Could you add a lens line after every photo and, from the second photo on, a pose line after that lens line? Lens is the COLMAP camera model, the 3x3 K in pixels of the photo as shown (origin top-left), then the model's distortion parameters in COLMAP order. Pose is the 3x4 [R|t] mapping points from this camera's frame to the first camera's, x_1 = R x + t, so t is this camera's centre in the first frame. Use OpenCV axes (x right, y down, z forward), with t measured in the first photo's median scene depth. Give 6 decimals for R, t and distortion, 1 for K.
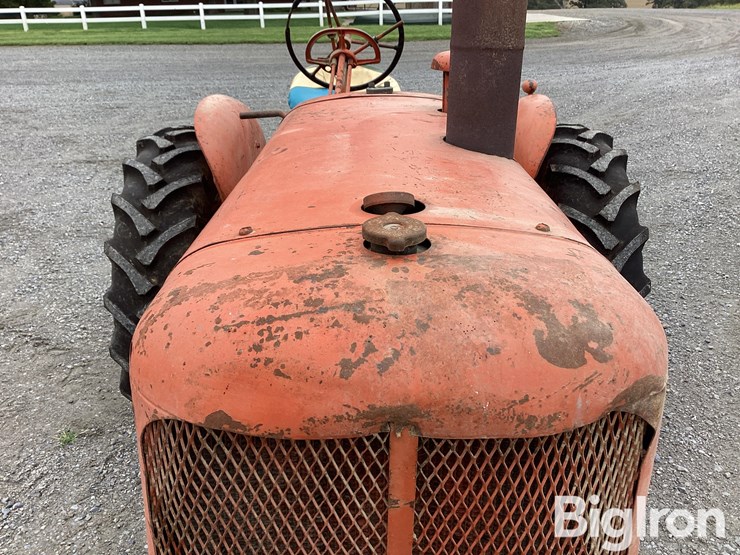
lens RADIAL K [[674.6, 0, 370.0], [0, 674.6, 277.5], [0, 0, 1]] dist [0.069113, -0.133509]
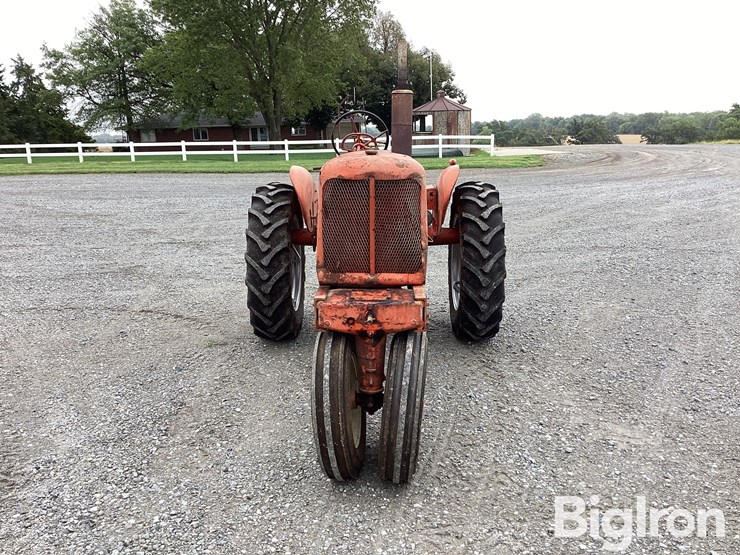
lens RADIAL K [[666.5, 0, 372.5], [0, 666.5, 278.3], [0, 0, 1]] dist [0.104463, -0.174126]
pose [[0.999918, -0.000573, -0.012825, 0.026901], [-0.001790, 0.983024, -0.183469, 0.444313], [0.012713, 0.183477, 0.982942, -0.934147]]
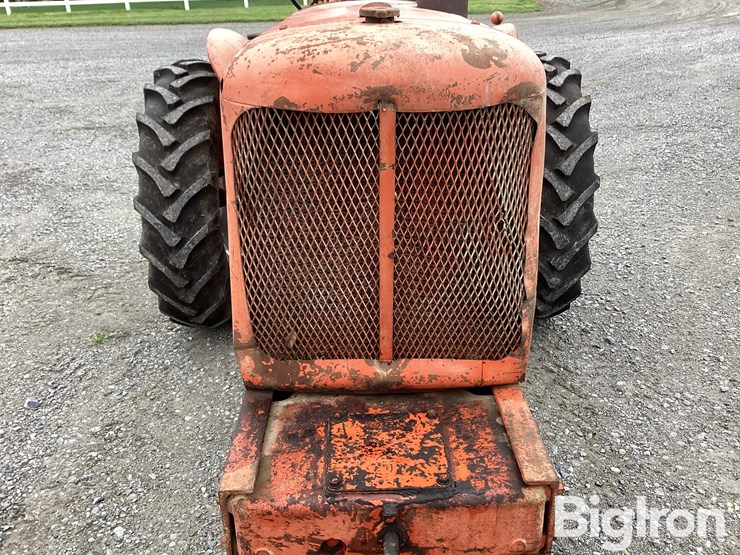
lens RADIAL K [[673.7, 0, 372.9], [0, 673.7, 278.4], [0, 0, 1]] dist [0.072049, -0.135898]
pose [[0.999541, -0.023384, 0.019244, -0.006646], [0.022911, 0.999439, 0.024445, 0.132540], [-0.019805, -0.023993, 0.999516, -0.160646]]
